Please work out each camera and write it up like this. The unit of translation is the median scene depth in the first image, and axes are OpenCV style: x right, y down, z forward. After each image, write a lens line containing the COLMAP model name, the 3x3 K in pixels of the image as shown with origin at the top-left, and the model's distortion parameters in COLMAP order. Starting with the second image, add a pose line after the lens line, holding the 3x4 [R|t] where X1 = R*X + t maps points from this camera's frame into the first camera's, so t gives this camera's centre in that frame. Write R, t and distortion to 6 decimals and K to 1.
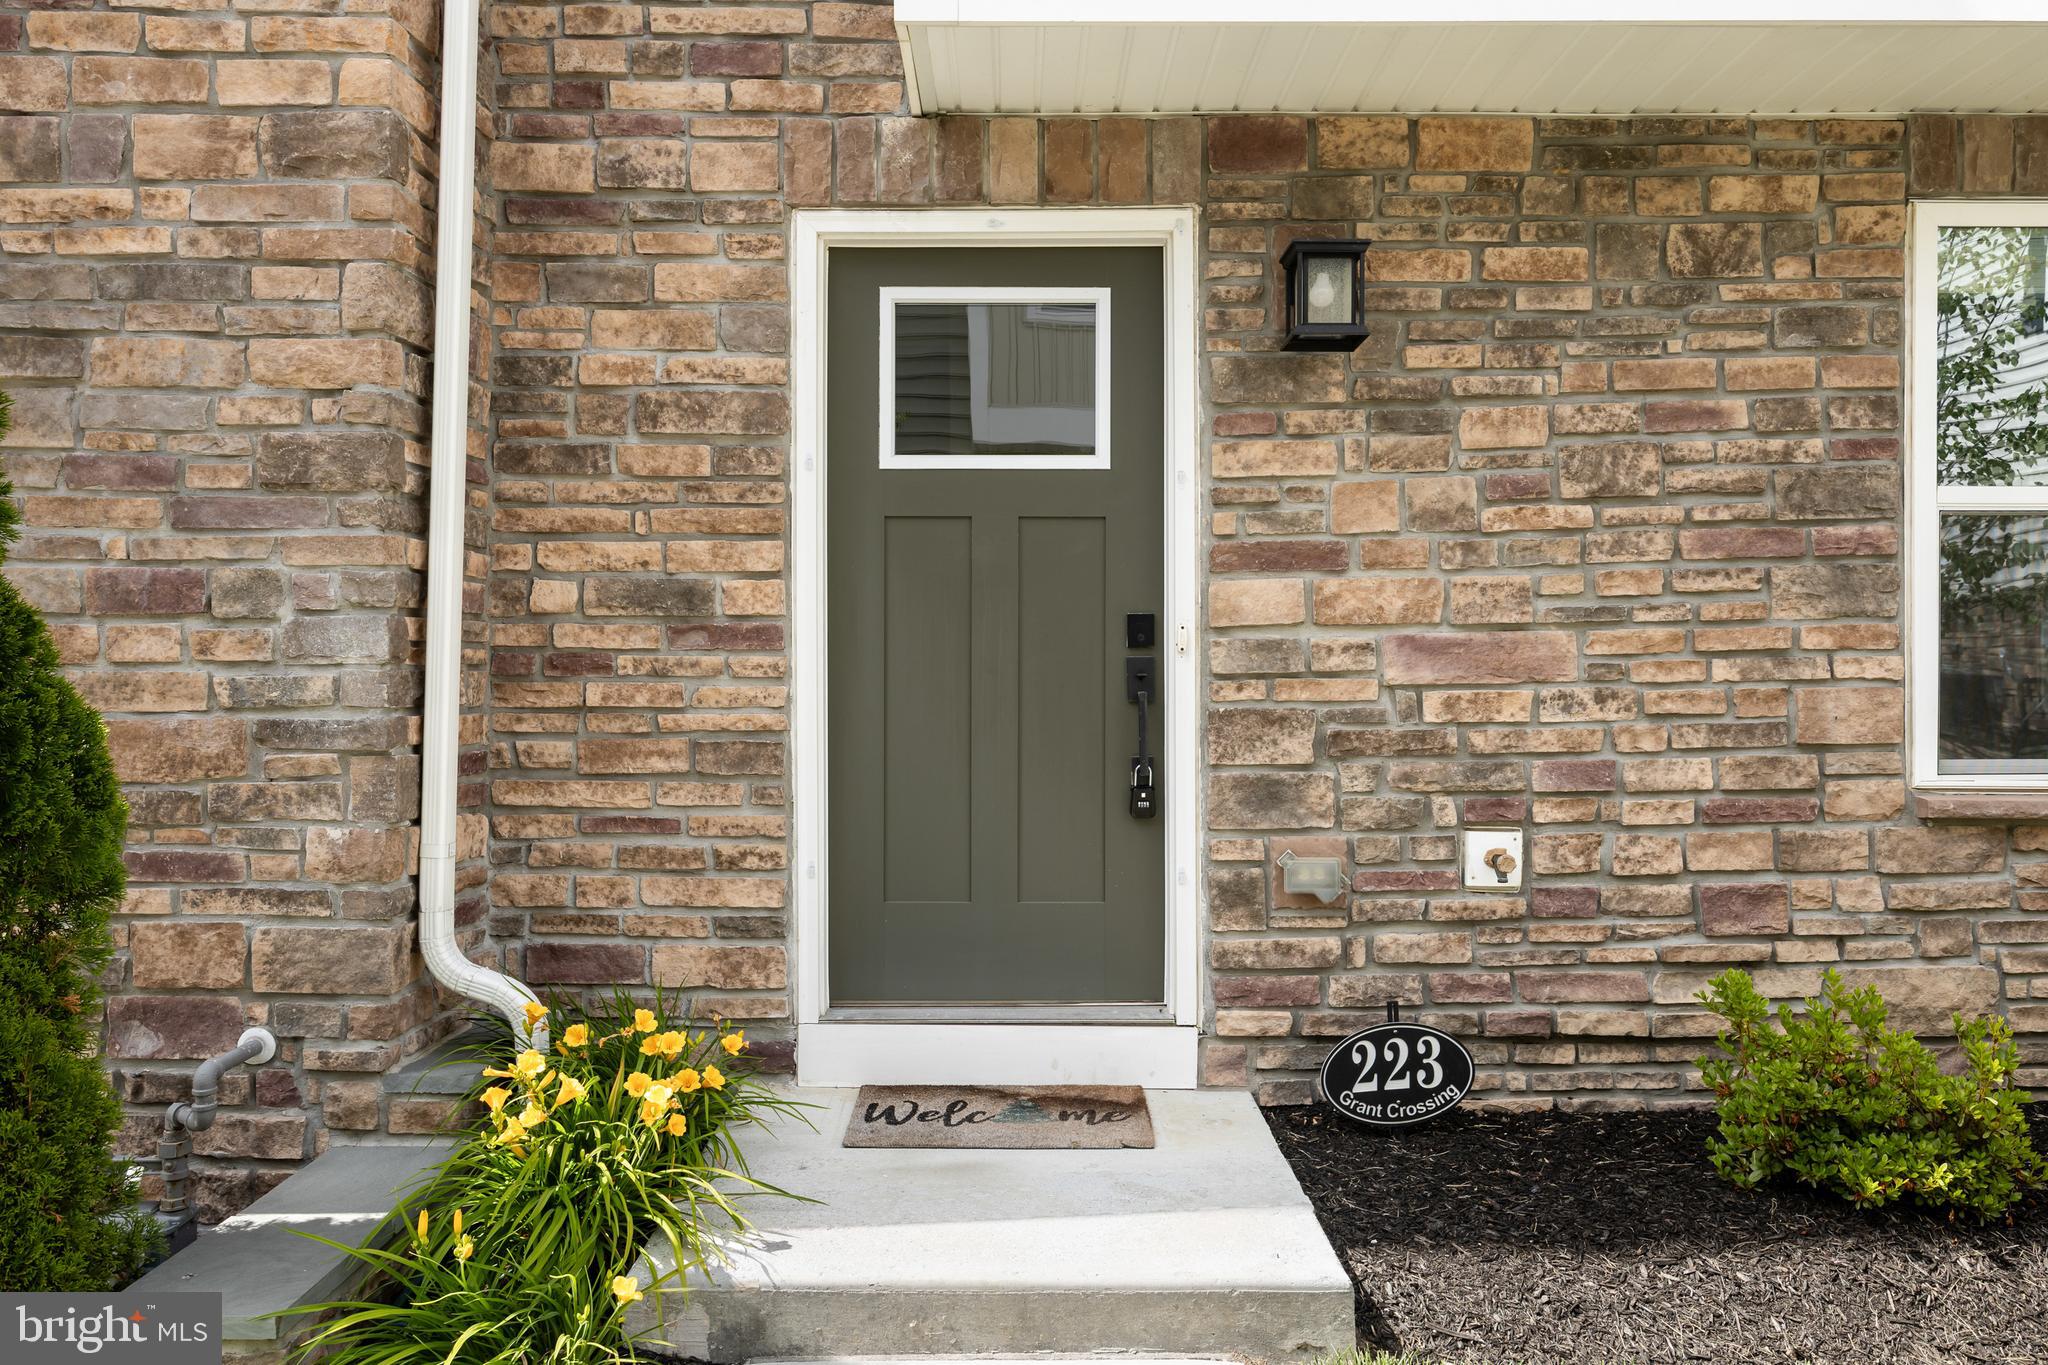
lens RADIAL K [[1541.4, 0, 1024.0], [0, 1541.4, 682.5], [0, 0, 1]] dist [-0.005624, 0.000625]
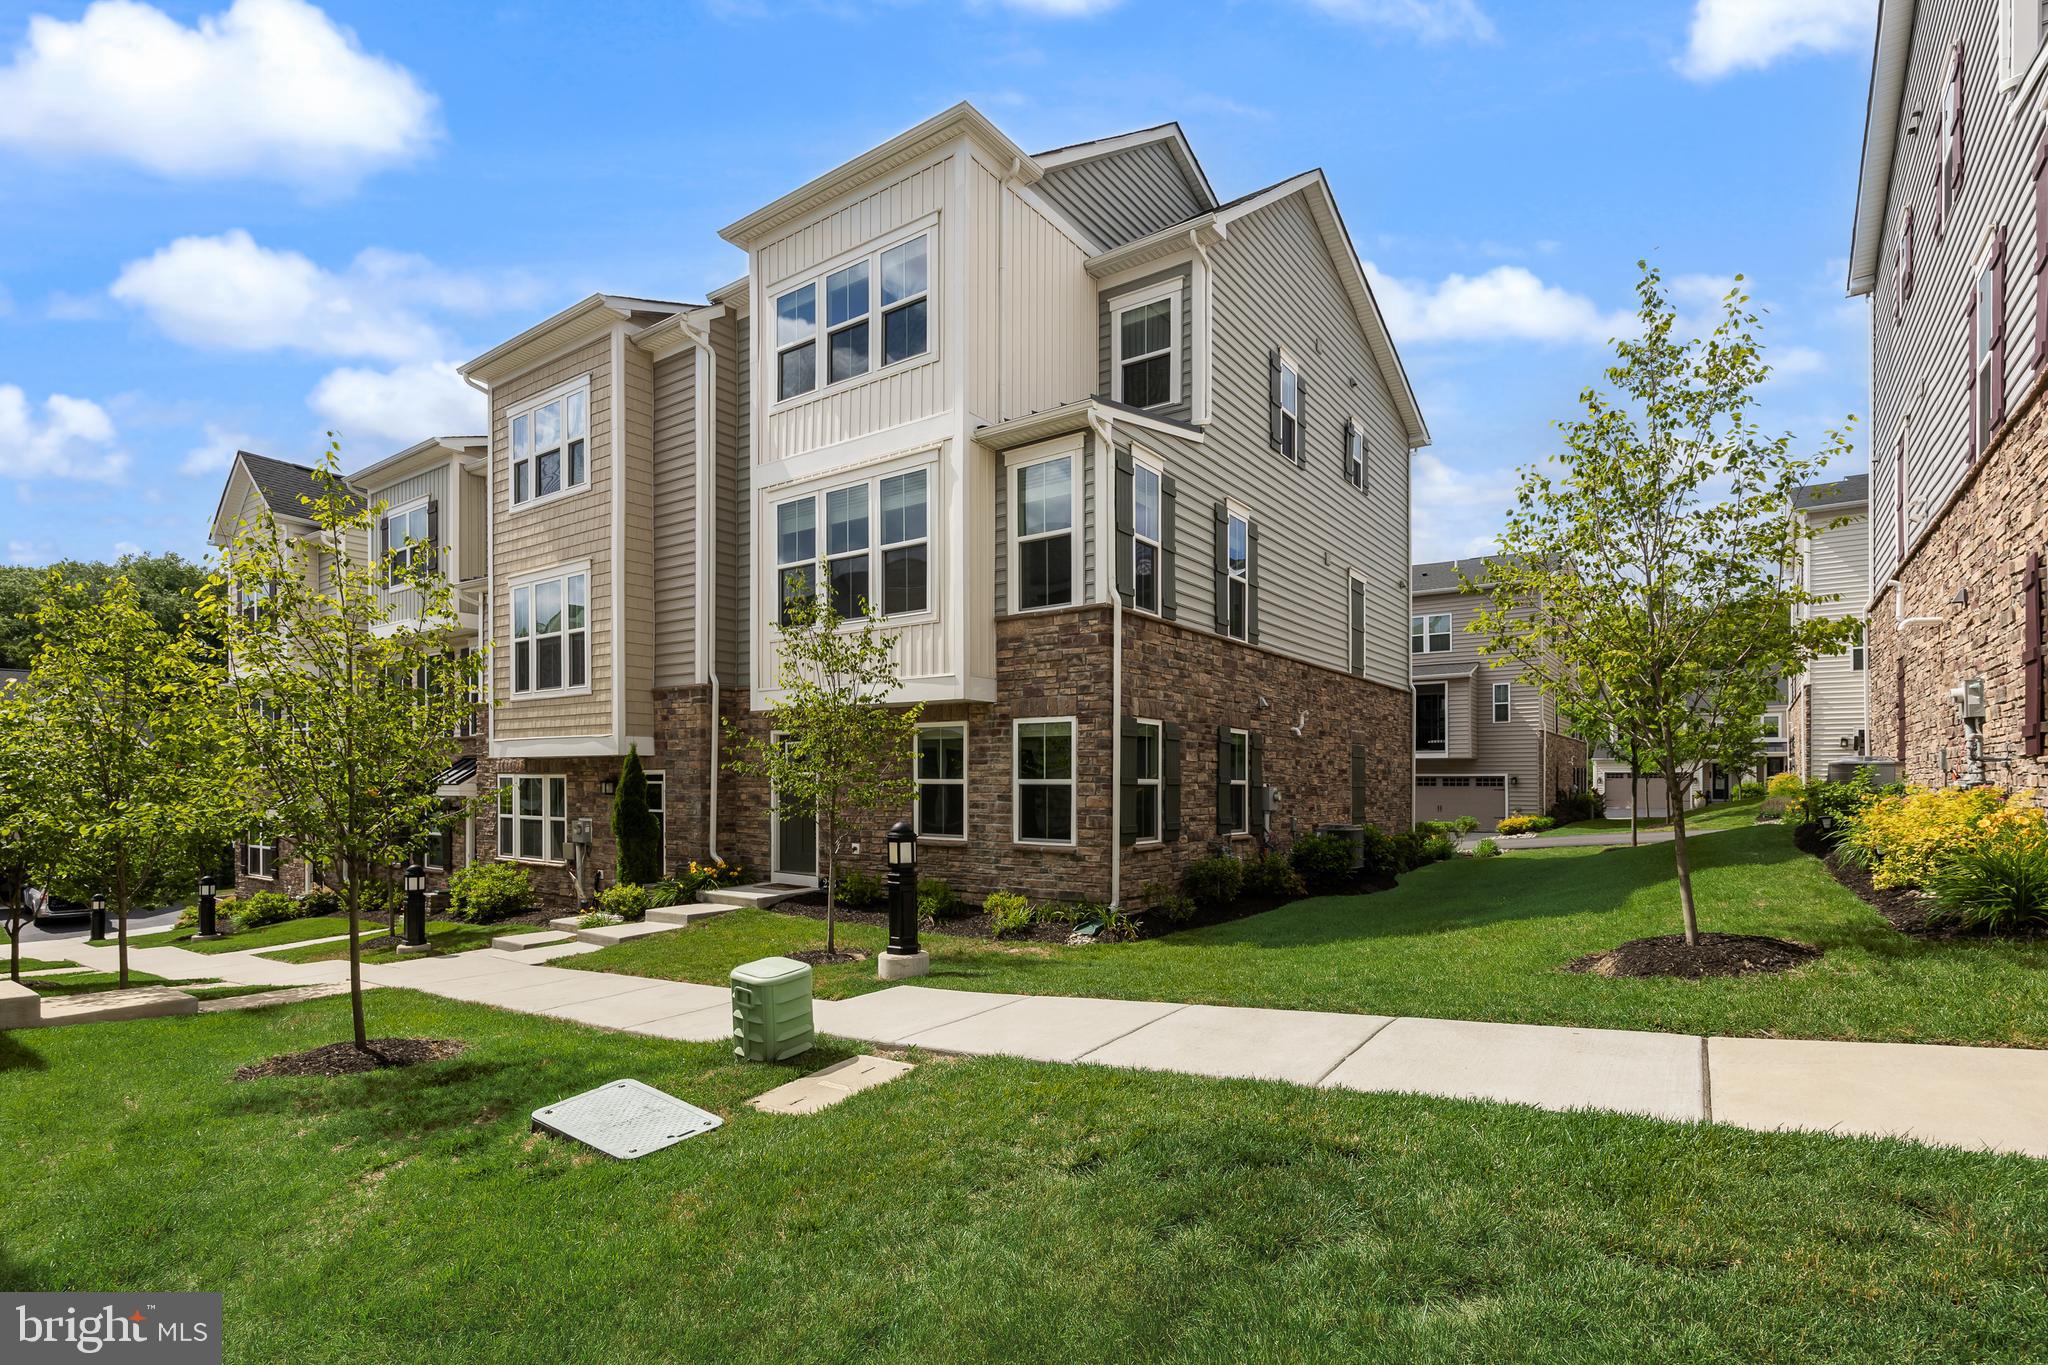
lens RADIAL K [[971.7, 0, 1023.9], [0, 971.7, 800.9], [0, 0, 1]] dist [0.000271, -0.000004]
pose [[0.809546, 0.015954, -0.586840, 2.737478], [-0.009951, 0.999860, 0.013454, -0.101357], [0.586973, -0.005052, 0.809591, -1.375688]]
